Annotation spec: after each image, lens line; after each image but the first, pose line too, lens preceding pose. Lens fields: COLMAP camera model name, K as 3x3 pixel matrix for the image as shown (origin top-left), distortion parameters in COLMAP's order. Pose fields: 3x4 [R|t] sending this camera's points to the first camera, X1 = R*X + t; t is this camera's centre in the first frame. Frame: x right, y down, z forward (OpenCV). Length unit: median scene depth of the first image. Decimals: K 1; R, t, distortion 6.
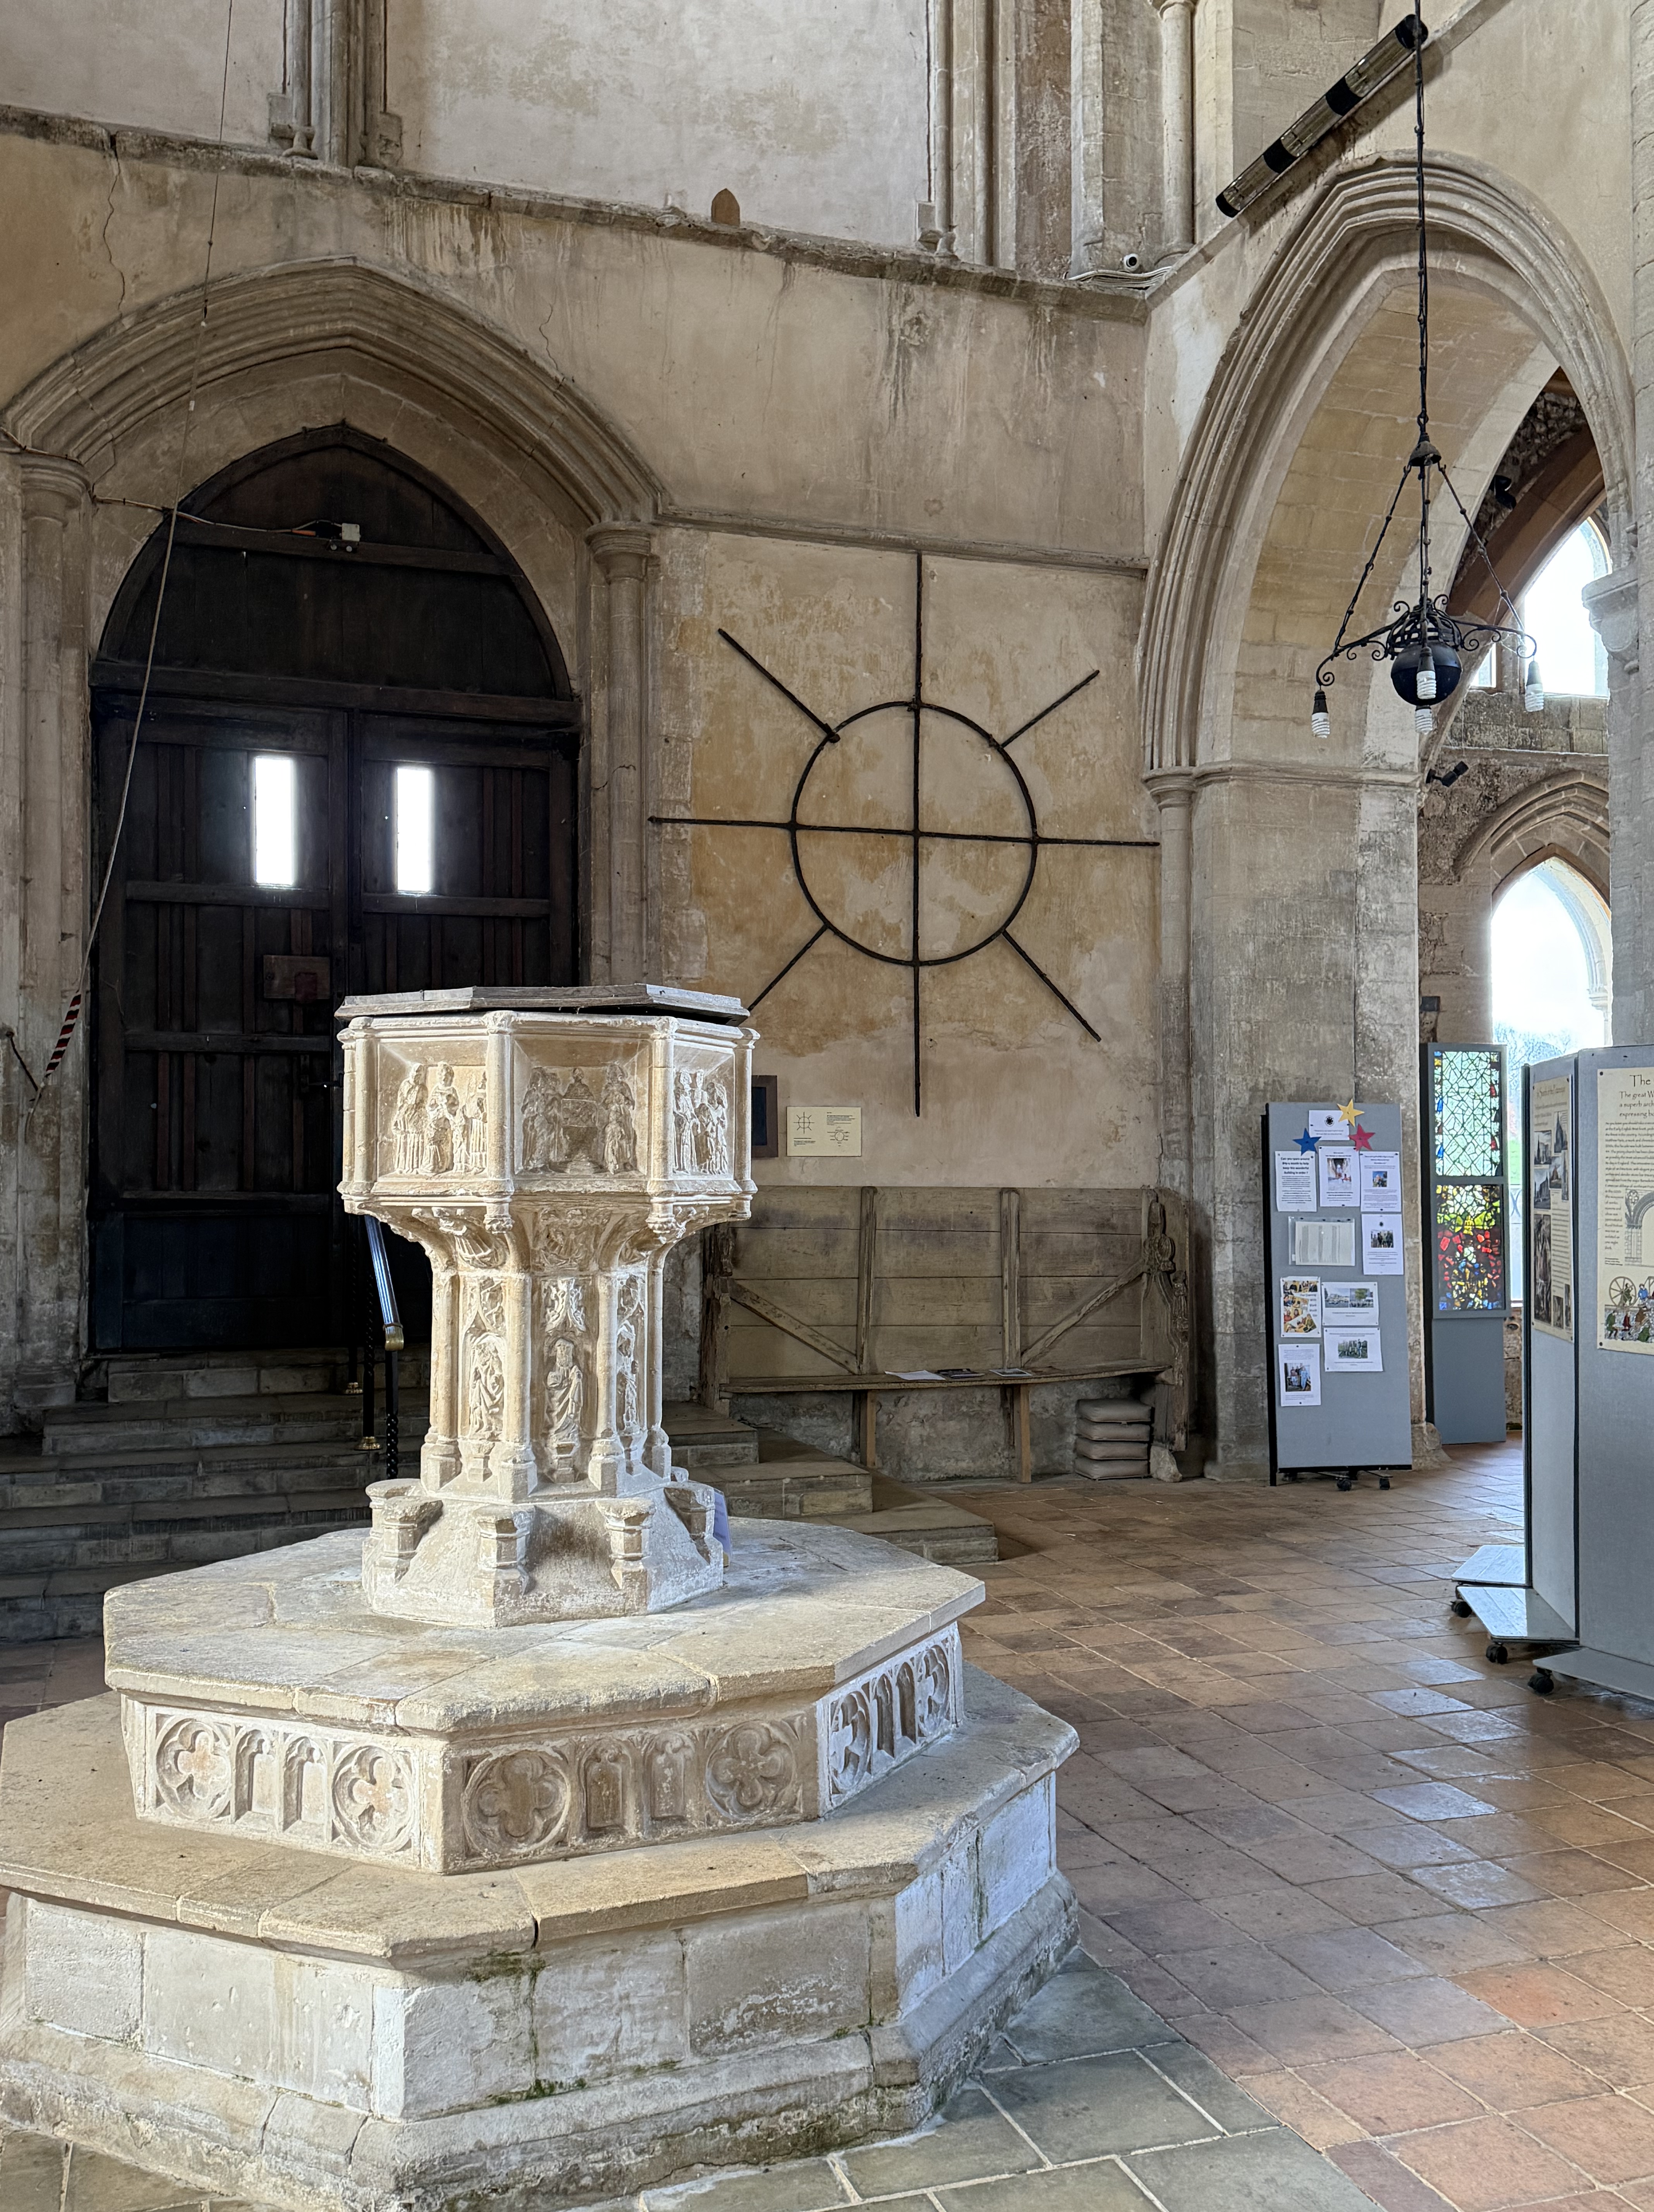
lens RADIAL K [[1887.3, 0, 819.3], [0, 1887.3, 1111.2], [0, 0, 1]] dist [0.172350, -0.295075]
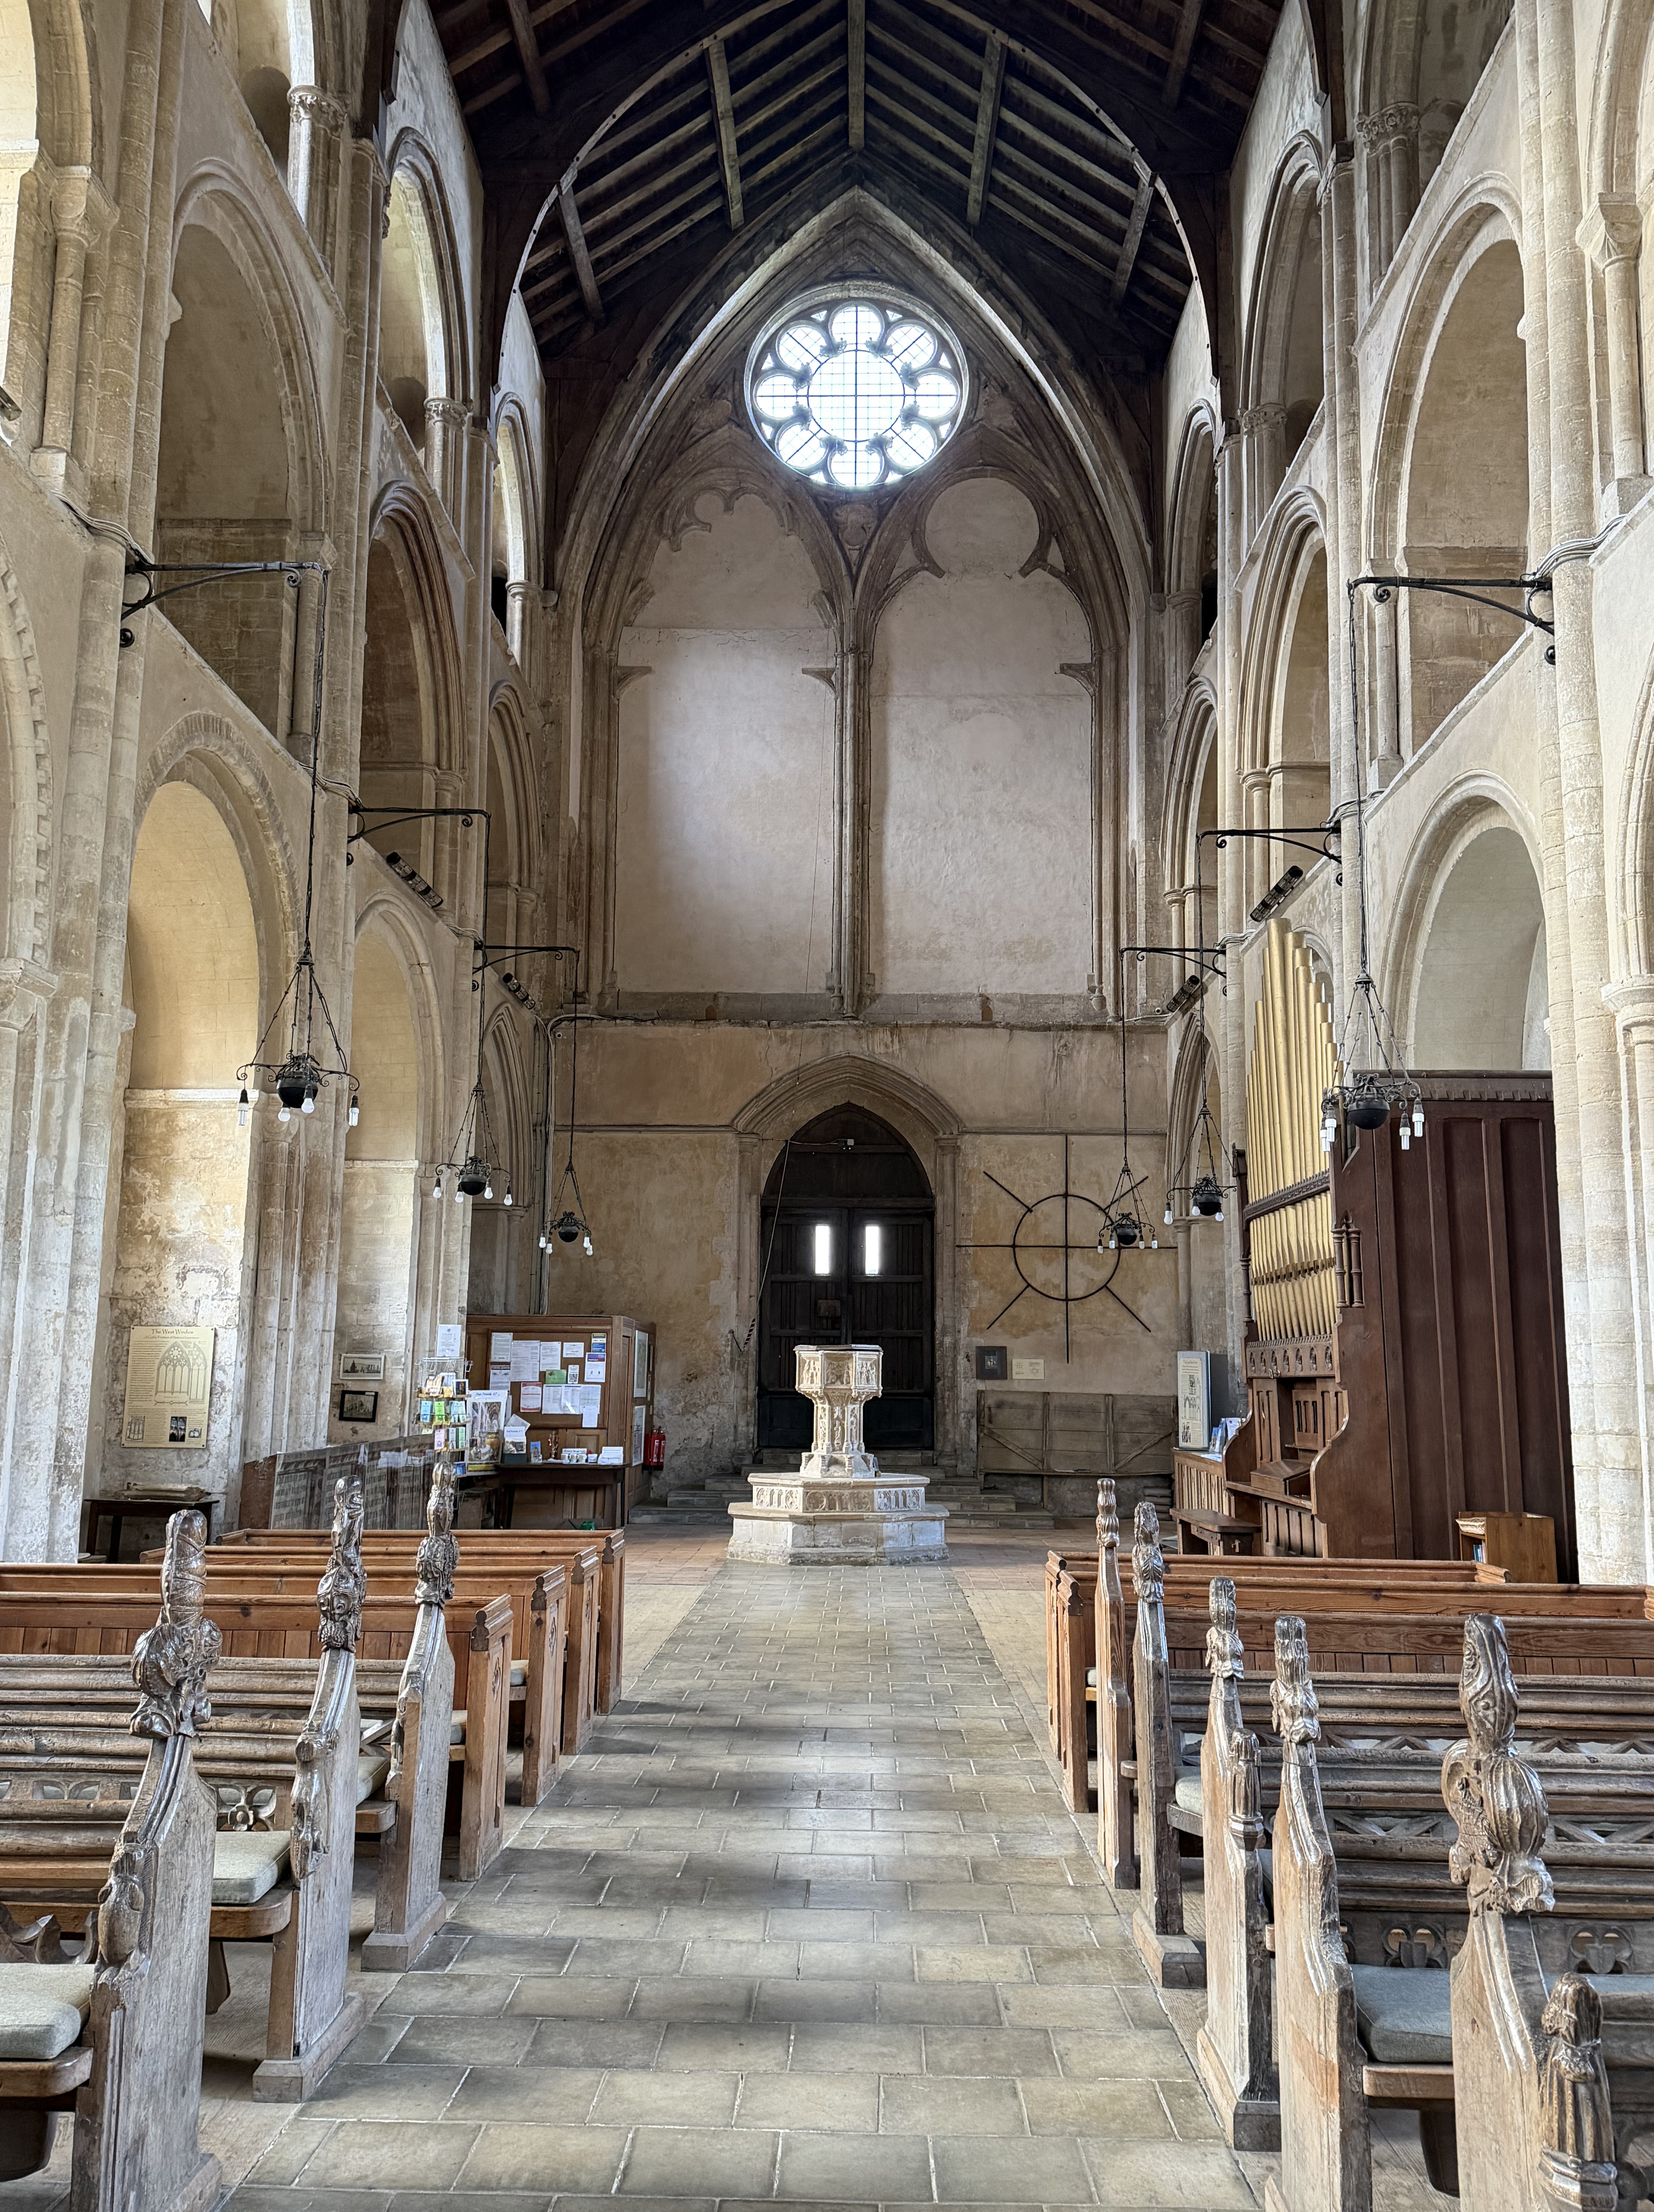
lens RADIAL K [[1747.6, 0, 814.9], [0, 1747.6, 1105.1], [0, 0, 1]] dist [0.154330, 0.000262]
pose [[0.938450, -0.040073, -0.343083, 0.578503], [-0.002581, 0.992406, -0.122975, -0.051361], [0.345406, 0.116291, 0.931220, -1.368463]]
